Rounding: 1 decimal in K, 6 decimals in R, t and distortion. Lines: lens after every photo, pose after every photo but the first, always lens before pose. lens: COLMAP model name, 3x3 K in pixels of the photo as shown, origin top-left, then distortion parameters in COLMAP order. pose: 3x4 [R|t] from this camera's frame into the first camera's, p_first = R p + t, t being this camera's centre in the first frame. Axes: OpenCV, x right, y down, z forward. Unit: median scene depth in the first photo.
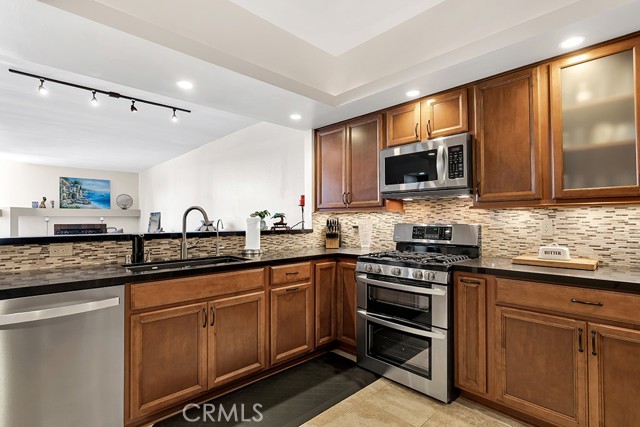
lens RADIAL K [[315.7, 0, 322.2], [0, 315.7, 212.3], [0, 0, 1]] dist [-0.001078, -0.000297]
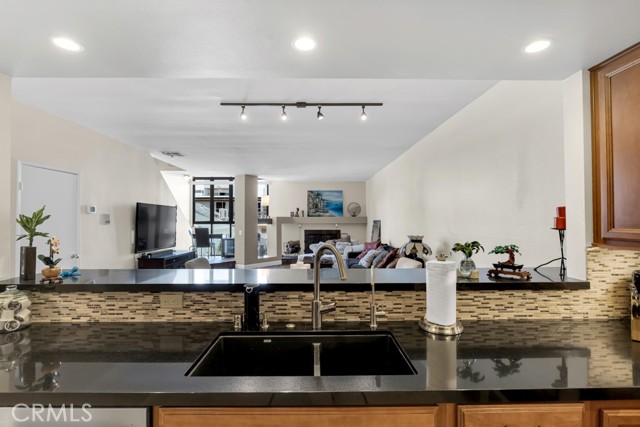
lens RADIAL K [[301.0, 0, 320.3], [0, 301.0, 213.6], [0, 0, 1]] dist [-0.015453, 0.001915]
pose [[0.730251, -0.009804, -0.683108, -0.018209], [0.015189, 0.999883, 0.001887, -0.054946], [0.683010, -0.011753, 0.730315, 0.406196]]
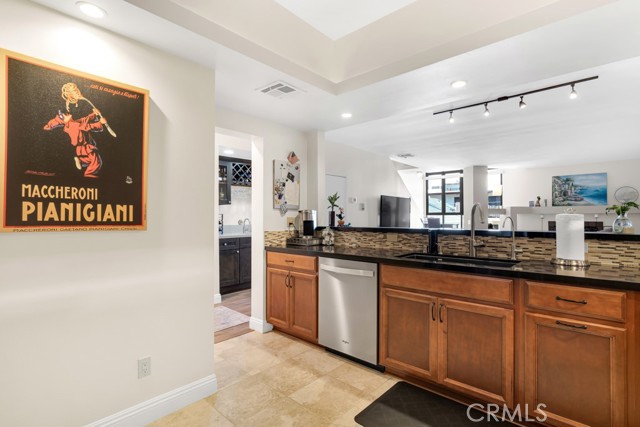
lens RADIAL K [[315.7, 0, 319.4], [0, 315.7, 213.9], [0, 0, 1]] dist [-0.001078, -0.000297]
pose [[0.063862, -0.008589, -0.997922, 0.368988], [0.022757, 0.999715, -0.007148, 0.006898], [0.997699, -0.022253, 0.064039, 0.324206]]
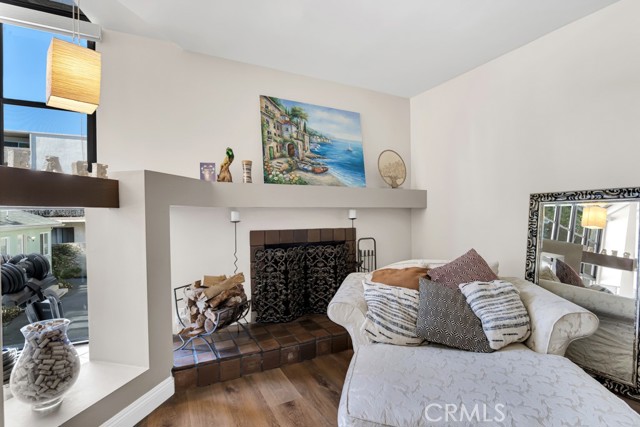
lens RADIAL K [[301.0, 0, 316.2], [0, 301.0, 214.6], [0, 0, 1]] dist [-0.015453, 0.001915]
pose [[0.957451, -0.001761, -0.288591, -1.453812], [0.008023, 0.999757, 0.020516, 0.030707], [0.288485, -0.021958, 0.957233, 1.495633]]
